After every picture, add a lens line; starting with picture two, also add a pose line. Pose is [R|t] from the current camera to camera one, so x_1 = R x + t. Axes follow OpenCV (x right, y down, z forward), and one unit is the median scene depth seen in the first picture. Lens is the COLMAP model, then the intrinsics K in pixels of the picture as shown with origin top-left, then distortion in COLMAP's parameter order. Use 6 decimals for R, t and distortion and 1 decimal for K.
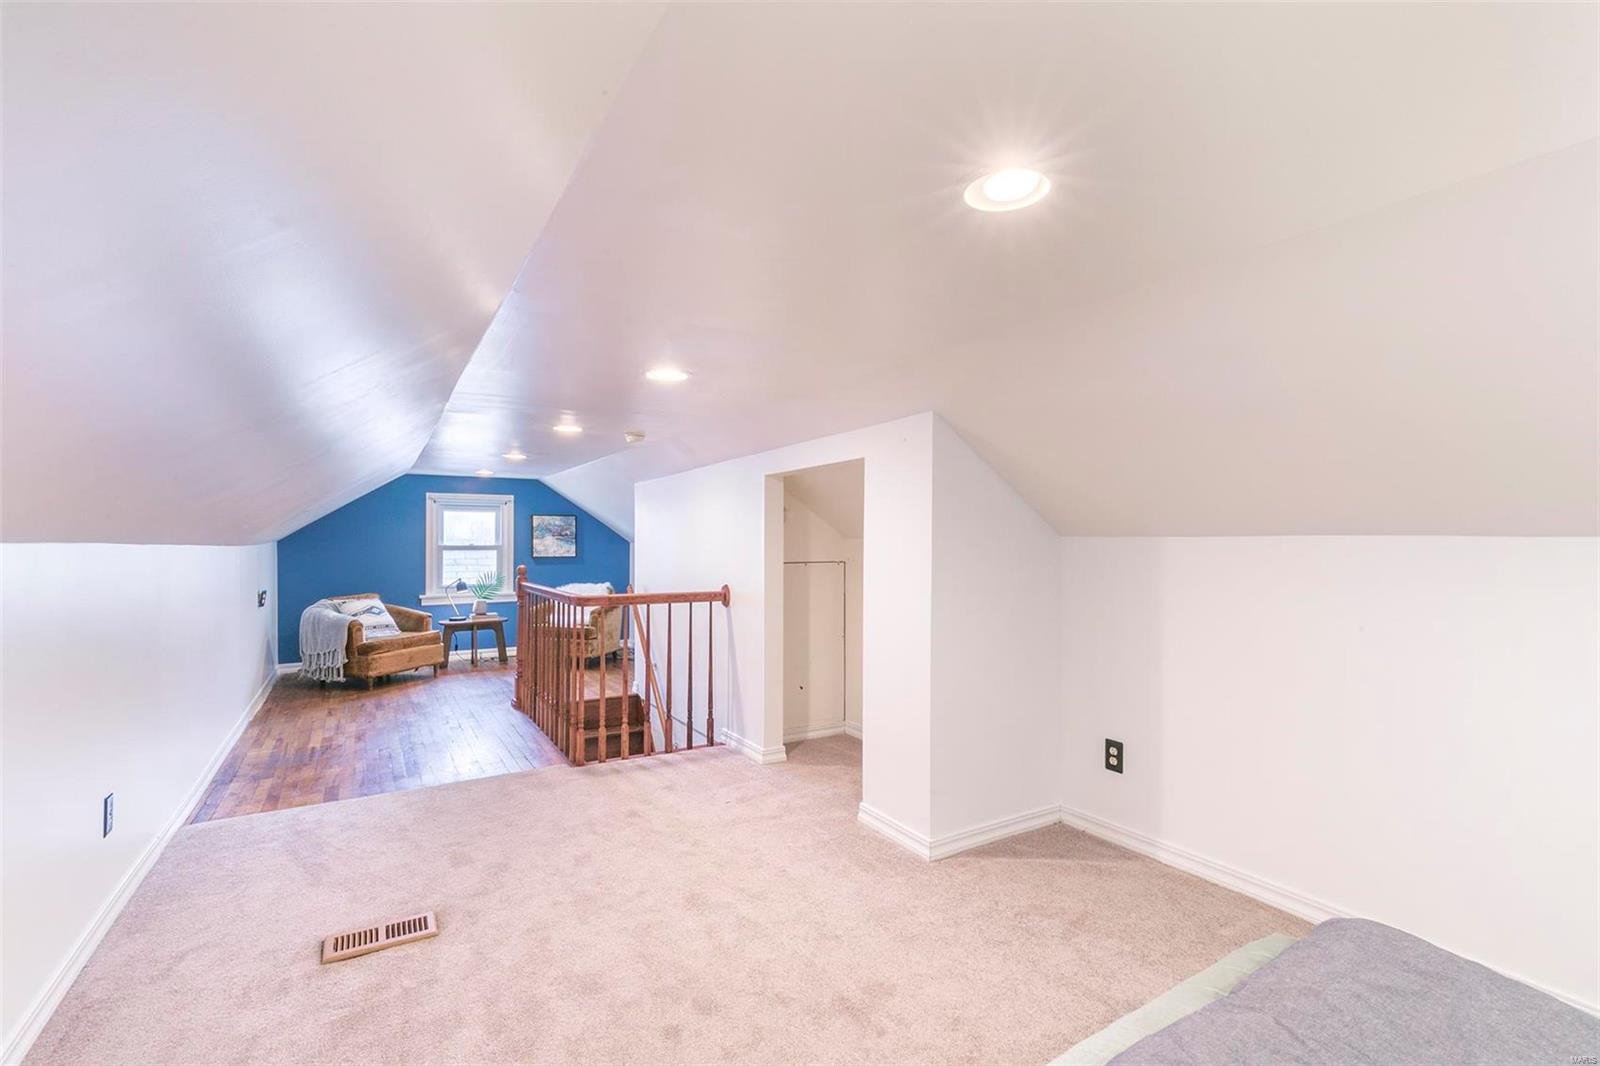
lens RADIAL K [[725.7, 0, 812.3], [0, 725.7, 527.7], [0, 0, 1]] dist [0.009053, -0.000080]
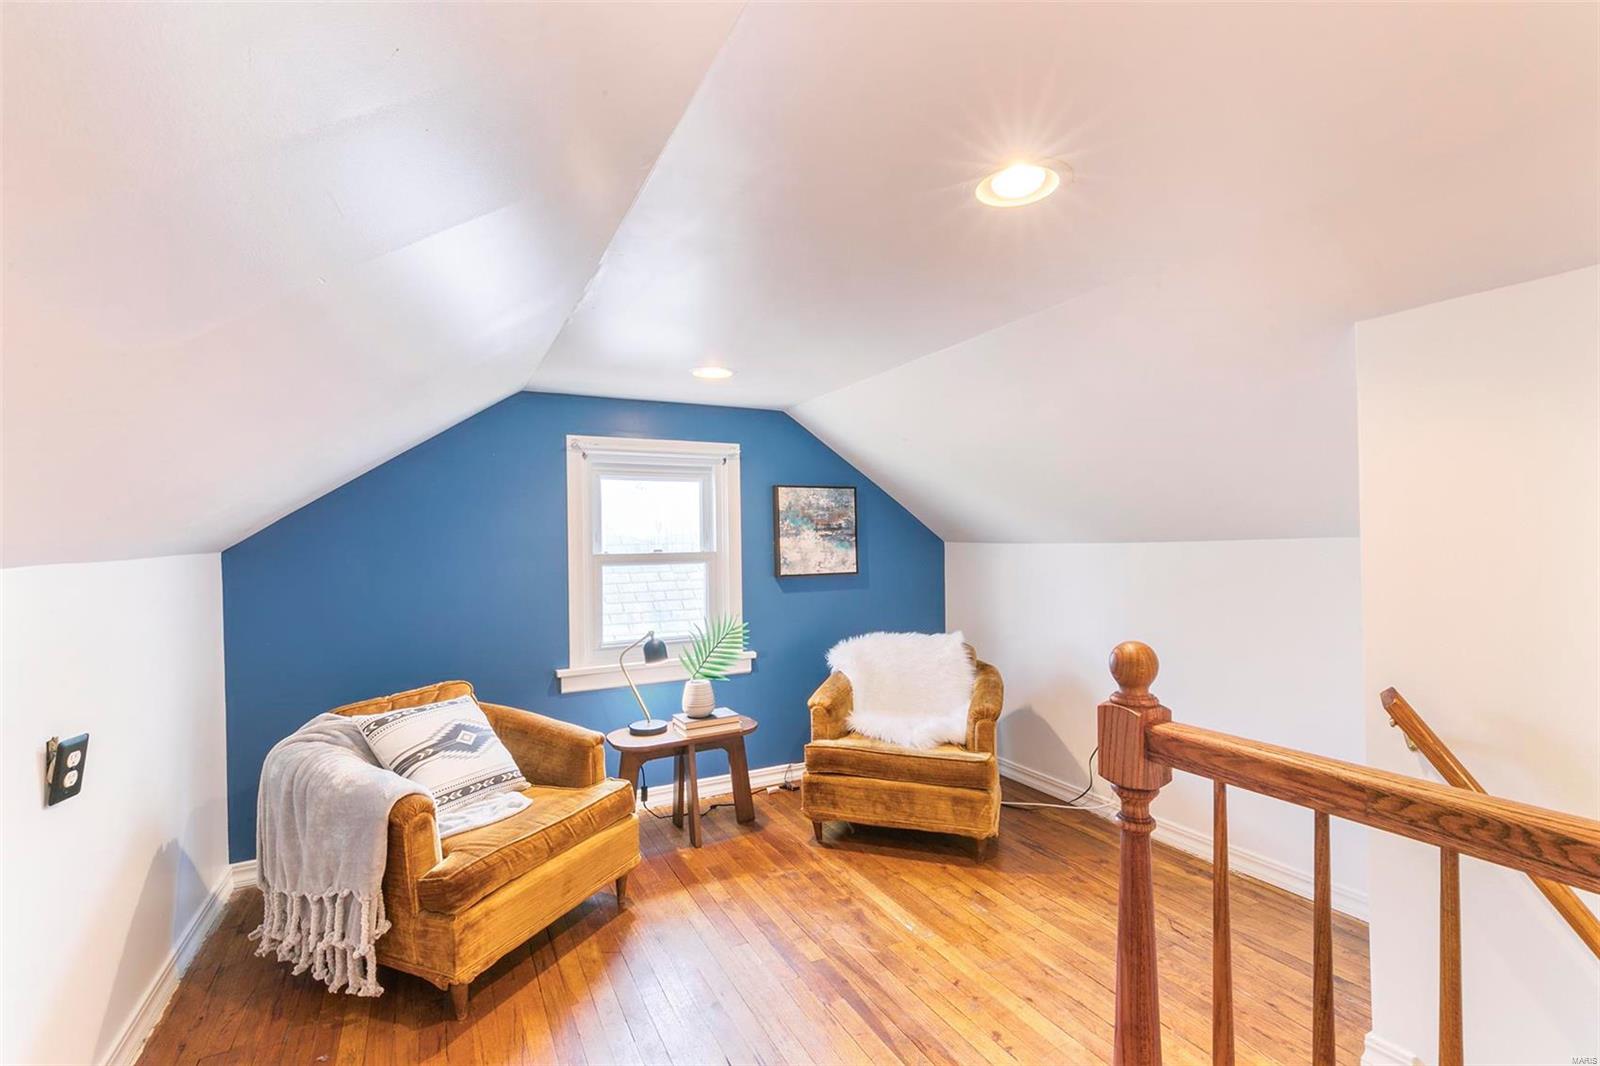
lens RADIAL K [[715.5, 0, 820.9], [0, 715.5, 533.5], [0, 0, 1]] dist [0.001081, 0.000078]
pose [[0.998189, -0.018623, -0.057193, -0.360523], [0.019081, 0.999790, 0.007471, 0.011132], [0.057042, -0.008549, 0.998335, 0.588742]]
